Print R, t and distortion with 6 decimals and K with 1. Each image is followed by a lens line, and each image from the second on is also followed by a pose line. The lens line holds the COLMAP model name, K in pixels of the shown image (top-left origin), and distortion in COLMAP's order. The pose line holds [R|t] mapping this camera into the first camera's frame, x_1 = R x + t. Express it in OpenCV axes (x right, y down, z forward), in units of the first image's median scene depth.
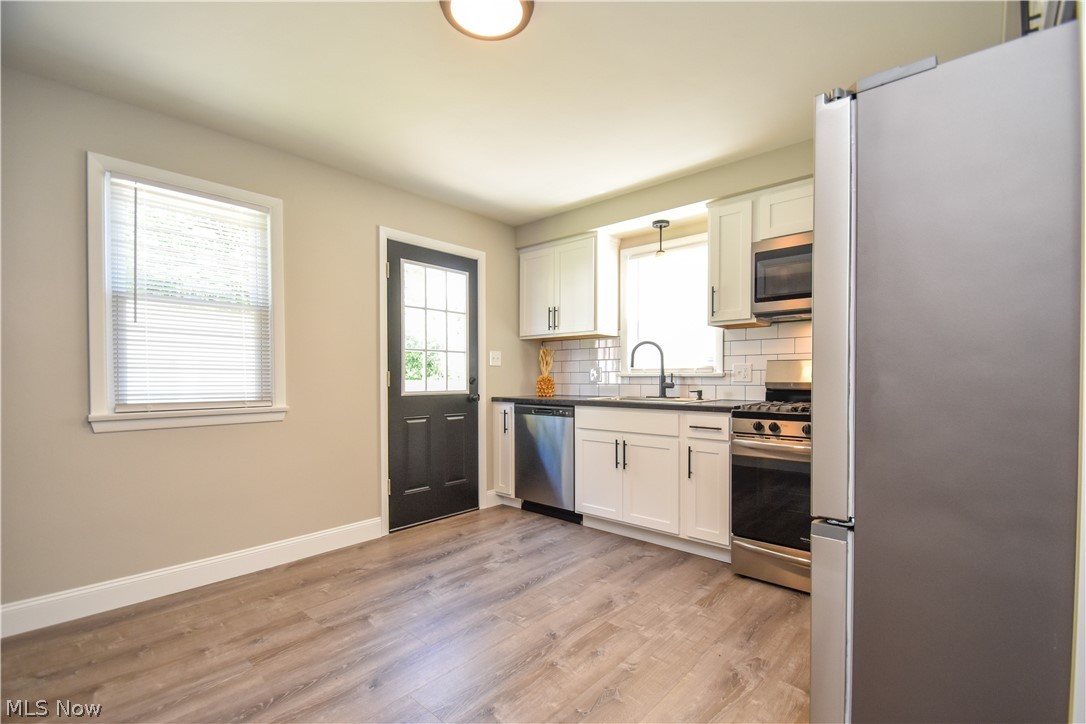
lens RADIAL K [[483.2, 0, 542.1], [0, 483.2, 379.9], [0, 0, 1]] dist [0.003485, -0.010996]
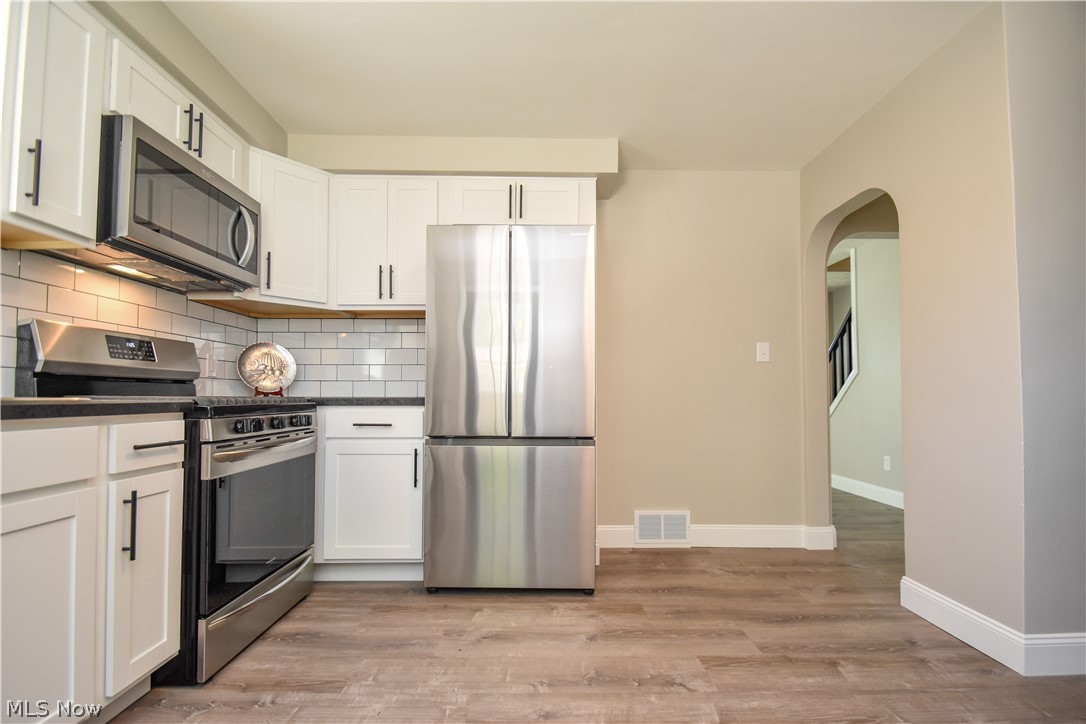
lens RADIAL K [[483.2, 0, 542.1], [0, 483.2, 379.9], [0, 0, 1]] dist [0.003485, -0.010996]
pose [[-0.680445, 0.020824, 0.732504, -0.418033], [-0.000473, 0.999583, -0.028855, 0.059824], [-0.732799, -0.019981, -0.680151, 1.423869]]
